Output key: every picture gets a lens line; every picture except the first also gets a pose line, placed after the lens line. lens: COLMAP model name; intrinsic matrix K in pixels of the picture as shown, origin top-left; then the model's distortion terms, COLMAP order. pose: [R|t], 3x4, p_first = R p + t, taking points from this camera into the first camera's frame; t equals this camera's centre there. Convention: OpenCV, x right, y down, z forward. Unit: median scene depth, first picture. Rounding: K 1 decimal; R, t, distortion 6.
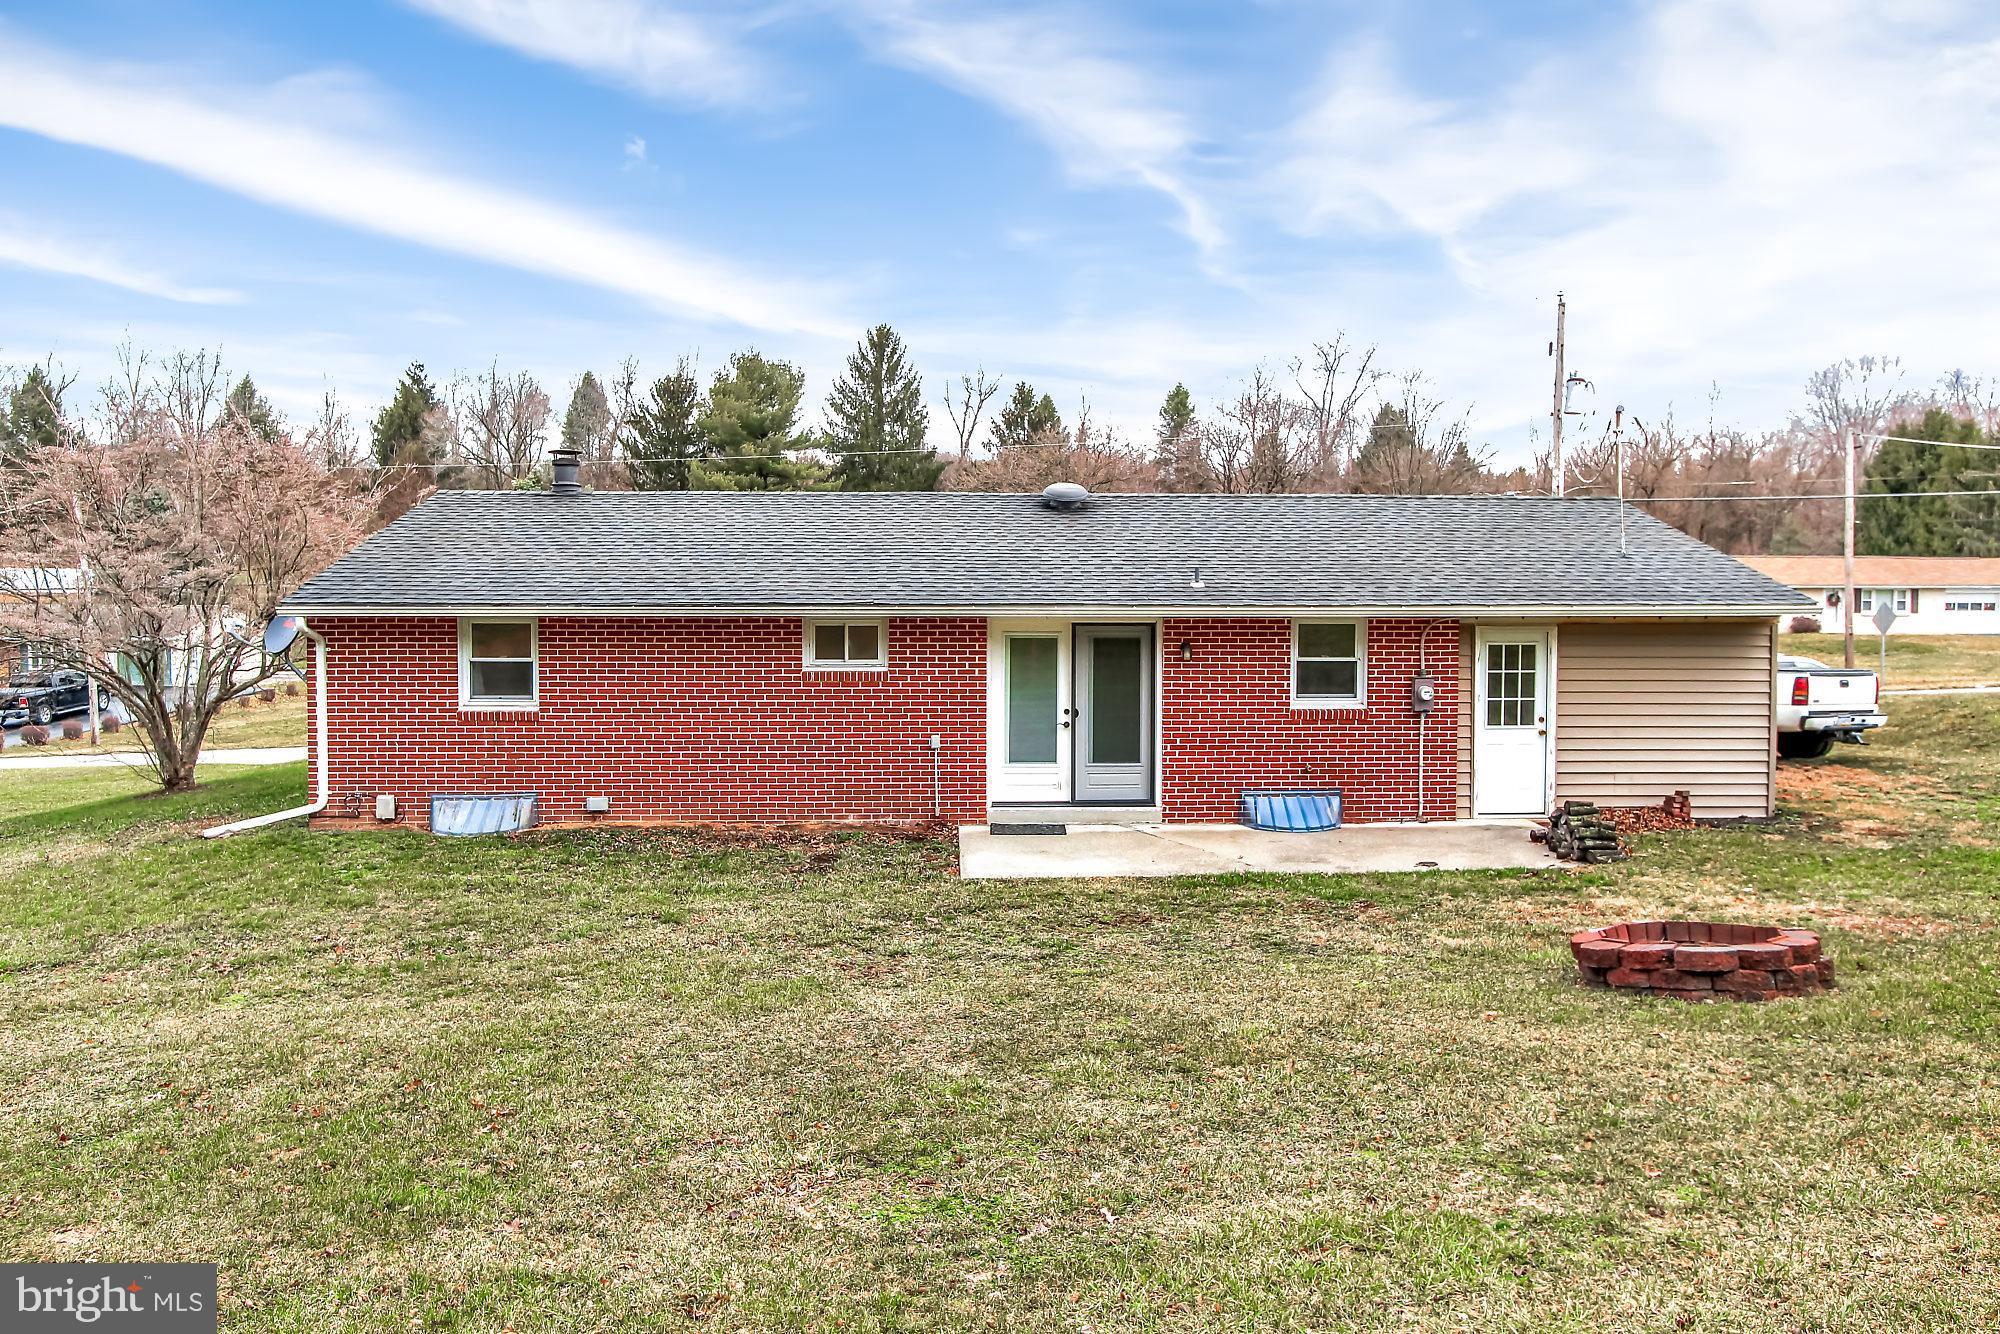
lens RADIAL K [[1360.2, 0, 1000.2], [0, 1360.2, 727.5], [0, 0, 1]] dist [0.004029, 0.002440]
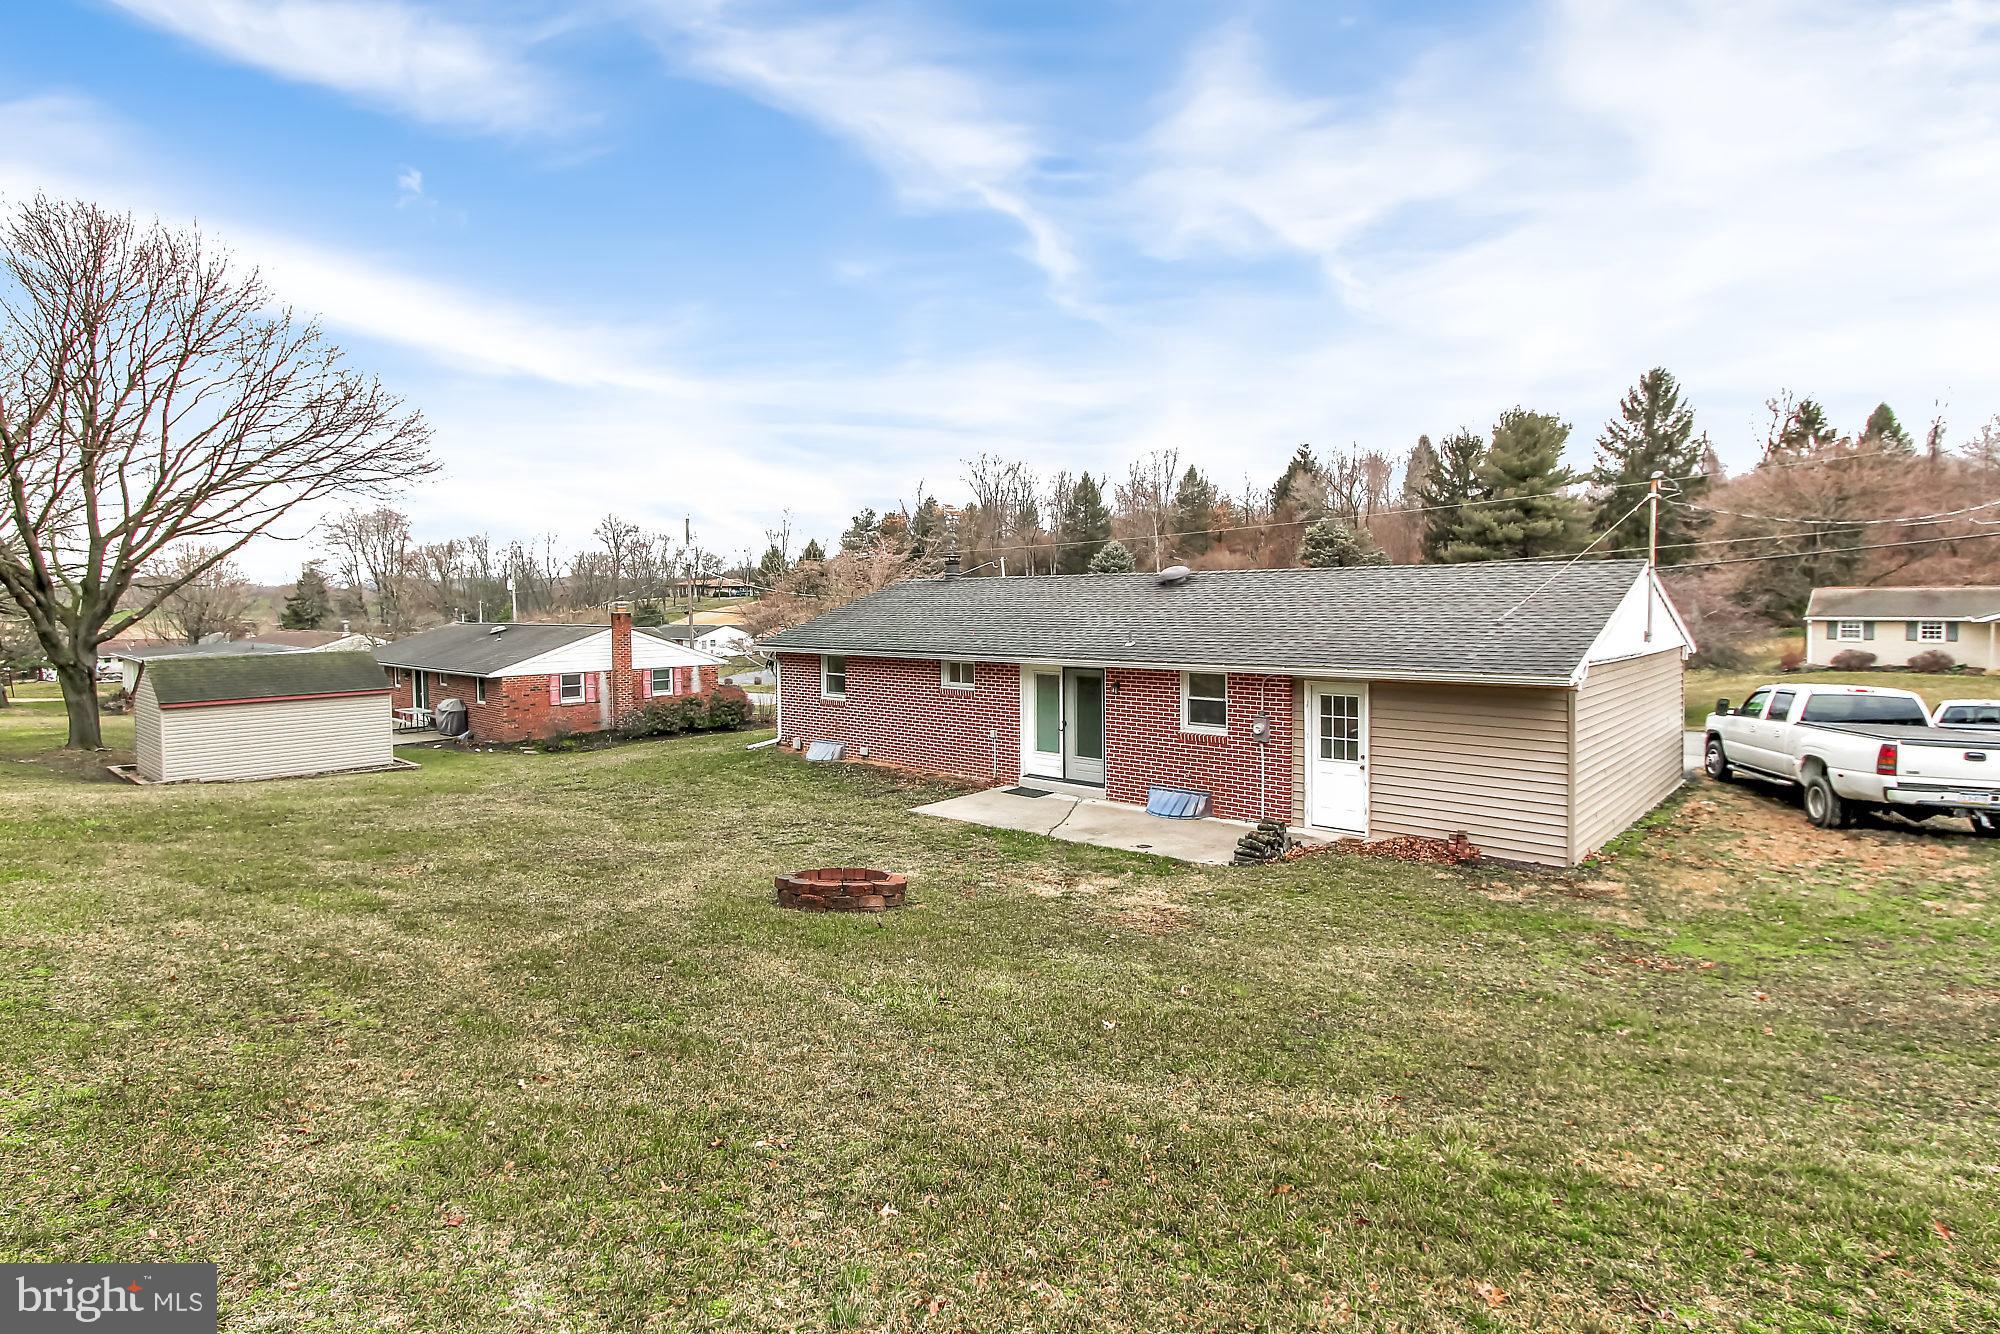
lens RADIAL K [[1059.2, 0, 1000.0], [0, 1059.2, 667.0], [0, 0, 1]] dist [-0.001385, -0.000109]
pose [[0.706277, 0.038338, -0.706897, 0.858567], [-0.060361, 0.998158, -0.006174, -0.063103], [0.705358, 0.047029, 0.707290, 0.065317]]
